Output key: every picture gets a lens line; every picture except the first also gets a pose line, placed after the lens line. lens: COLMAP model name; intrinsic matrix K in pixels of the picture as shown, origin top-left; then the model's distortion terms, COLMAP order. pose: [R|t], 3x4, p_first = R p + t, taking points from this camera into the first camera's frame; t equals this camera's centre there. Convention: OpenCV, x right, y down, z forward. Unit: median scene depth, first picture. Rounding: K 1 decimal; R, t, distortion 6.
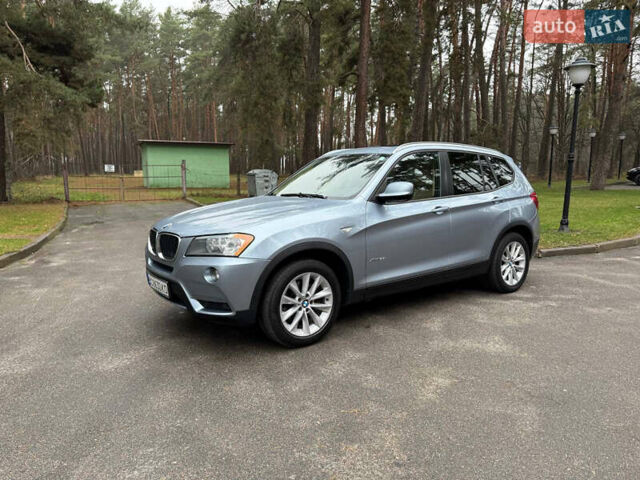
lens RADIAL K [[442.6, 0, 320.0], [0, 442.6, 240.0], [0, 0, 1]] dist [0.098663, -0.161361]
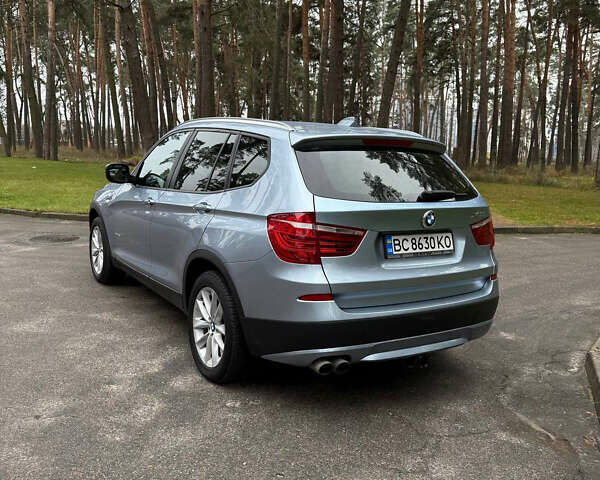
lens RADIAL K [[563.9, 0, 300.0], [0, 563.9, 240.0], [0, 0, 1]] dist [0.102083, -0.200203]
pose [[-0.068969, 0.161228, -0.984504, 1.208034], [-0.166790, 0.971101, 0.170717, -0.210311], [0.983577, 0.175979, -0.040085, 1.240860]]
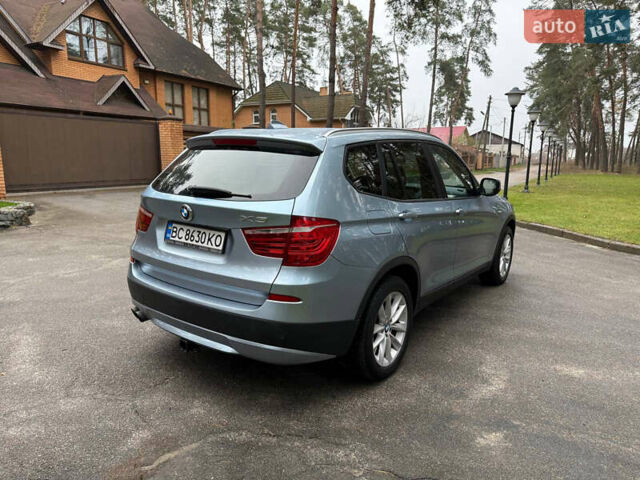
lens RADIAL K [[450.3, 0, 320.0], [0, 450.3, 240.0], [0, 0, 1]] dist [0.070749, -0.093436]
pose [[-0.956172, 0.043156, -0.289608, 0.515899], [-0.051105, 0.949301, 0.310187, -0.299651], [0.288311, 0.311393, -0.905489, 1.953833]]
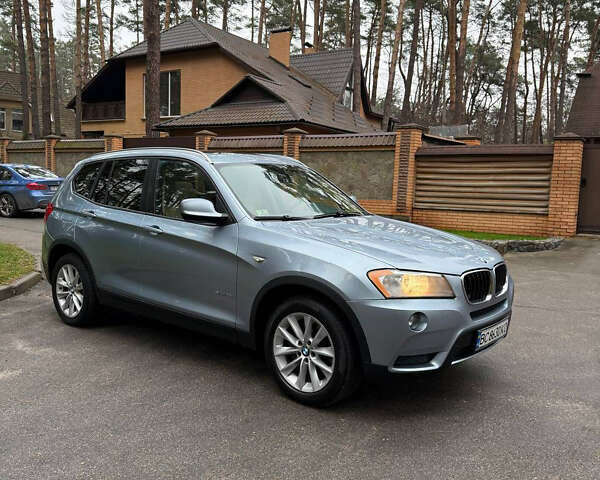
lens RADIAL K [[563.9, 0, 300.0], [0, 563.9, 240.0], [0, 0, 1]] dist [0.102083, -0.200203]
pose [[-0.233500, -0.101047, 0.967092, -1.004763], [0.104083, 0.986274, 0.128182, -0.182244], [-0.966770, 0.130589, -0.219777, 1.213246]]
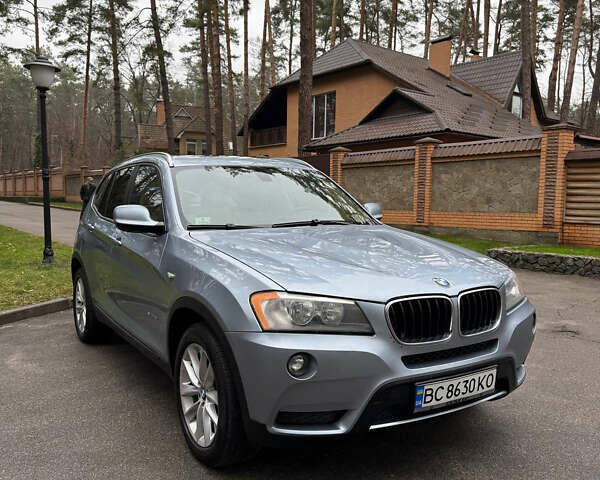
lens RADIAL K [[563.9, 0, 300.0], [0, 563.9, 240.0], [0, 0, 1]] dist [0.102083, -0.200203]
pose [[0.083870, -0.067247, 0.994205, -0.862121], [0.128249, 0.990151, 0.056154, -0.115919], [-0.988189, 0.122797, 0.091668, 0.871454]]
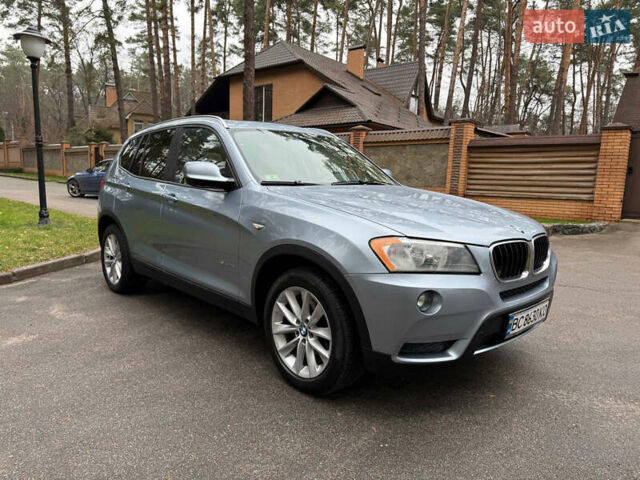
lens RADIAL K [[455.8, 0, 319.4], [0, 455.8, 242.2], [0, 0, 1]] dist [0.019720, -0.023219]
pose [[-0.111247, -0.135930, 0.984453, -0.793227], [0.107517, 0.983141, 0.147899, -0.113654], [-0.987960, 0.122299, -0.094756, 1.073443]]
